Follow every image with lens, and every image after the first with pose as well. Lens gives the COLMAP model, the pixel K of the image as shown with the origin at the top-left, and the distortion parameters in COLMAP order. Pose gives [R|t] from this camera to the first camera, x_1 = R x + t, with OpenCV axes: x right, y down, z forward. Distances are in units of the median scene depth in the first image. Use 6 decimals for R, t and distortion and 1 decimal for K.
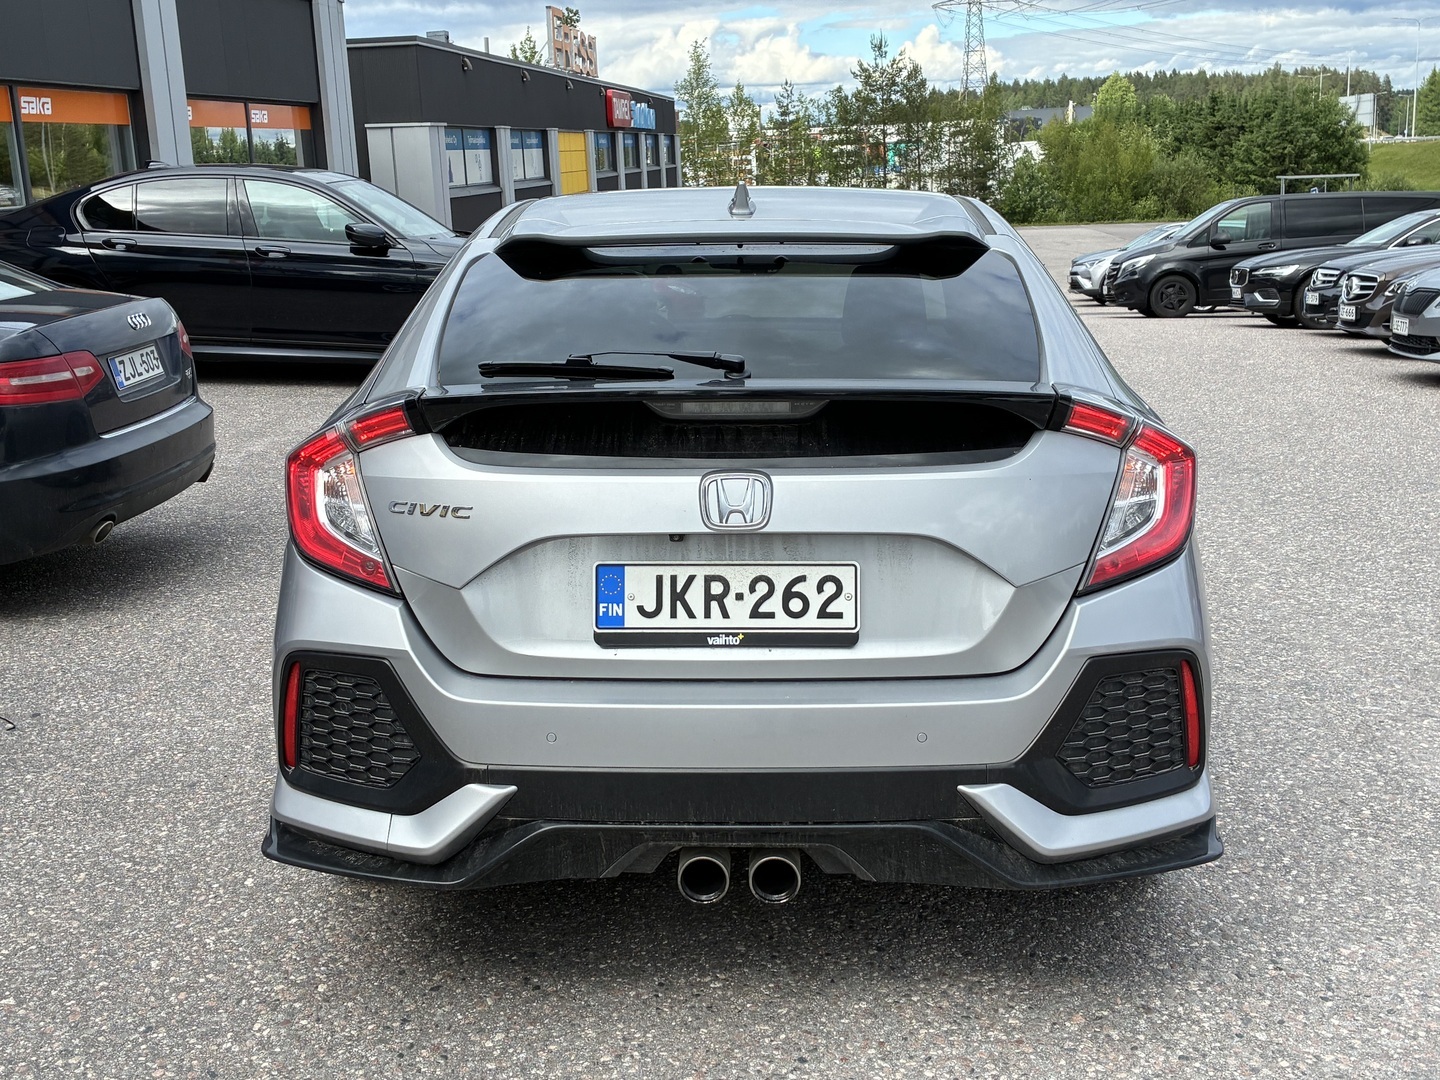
lens RADIAL K [[1664.4, 0, 730.7], [0, 1664.4, 537.0], [0, 0, 1]] dist [0.049351, 0.000000]
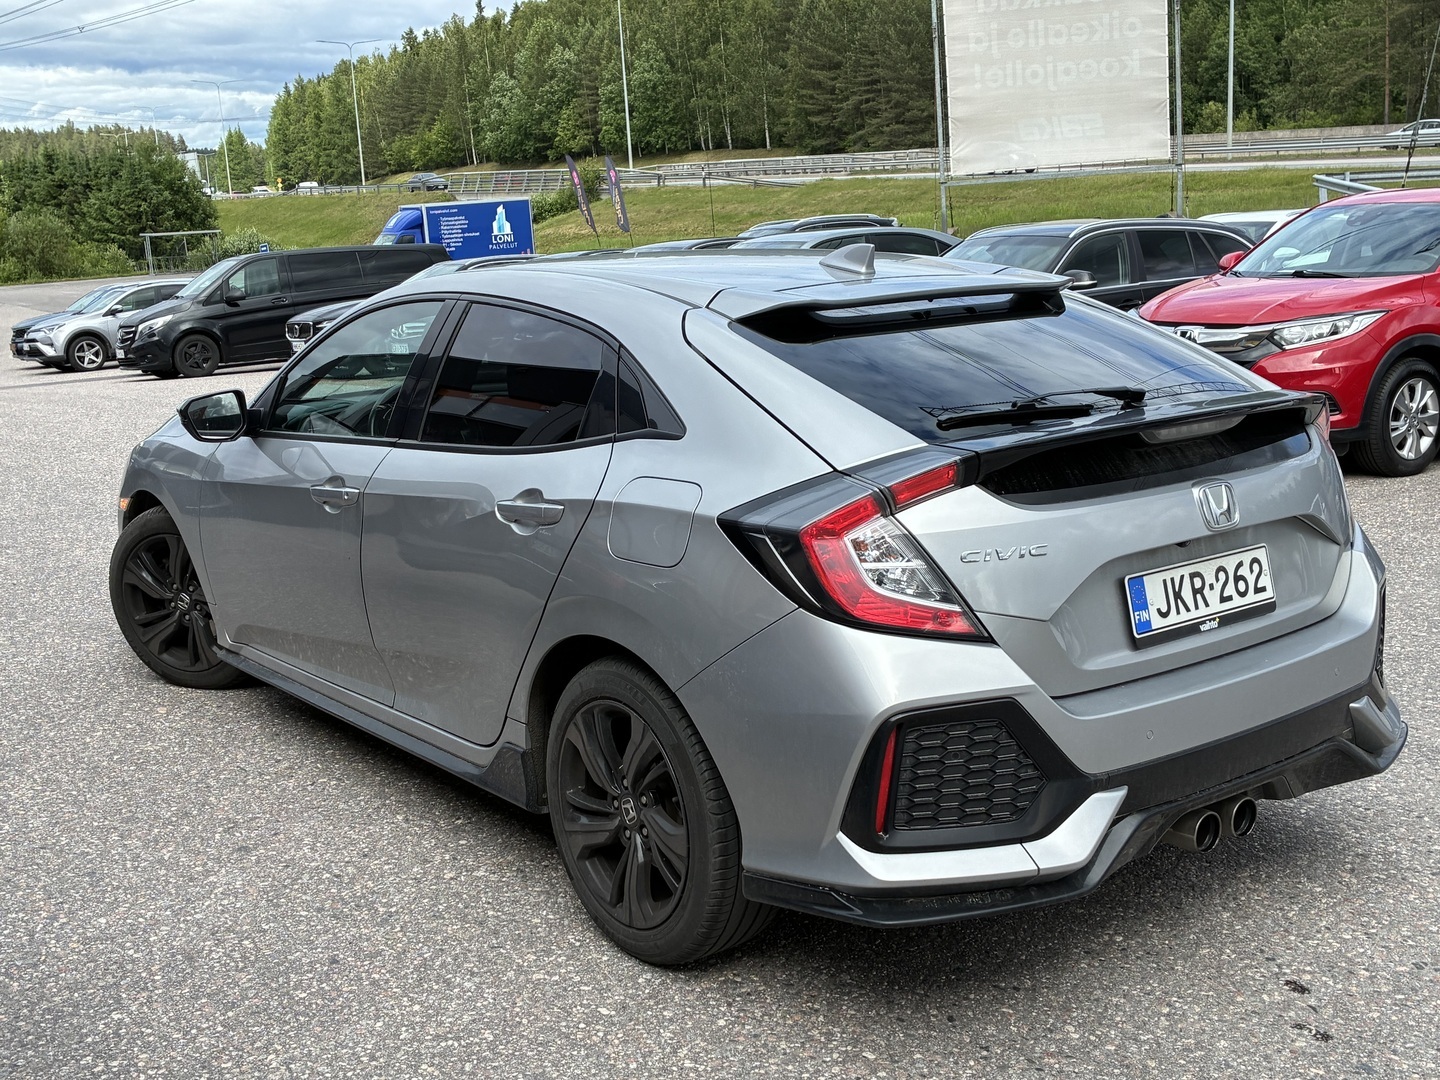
lens RADIAL K [[1664.4, 0, 727.8], [0, 1664.4, 538.8], [0, 0, 1]] dist [0.049351, 0.000000]
pose [[0.784129, -0.142680, 0.603973, -0.789272], [0.161584, 0.986584, 0.023284, -0.065449], [-0.599193, 0.079335, 0.796664, 0.208029]]
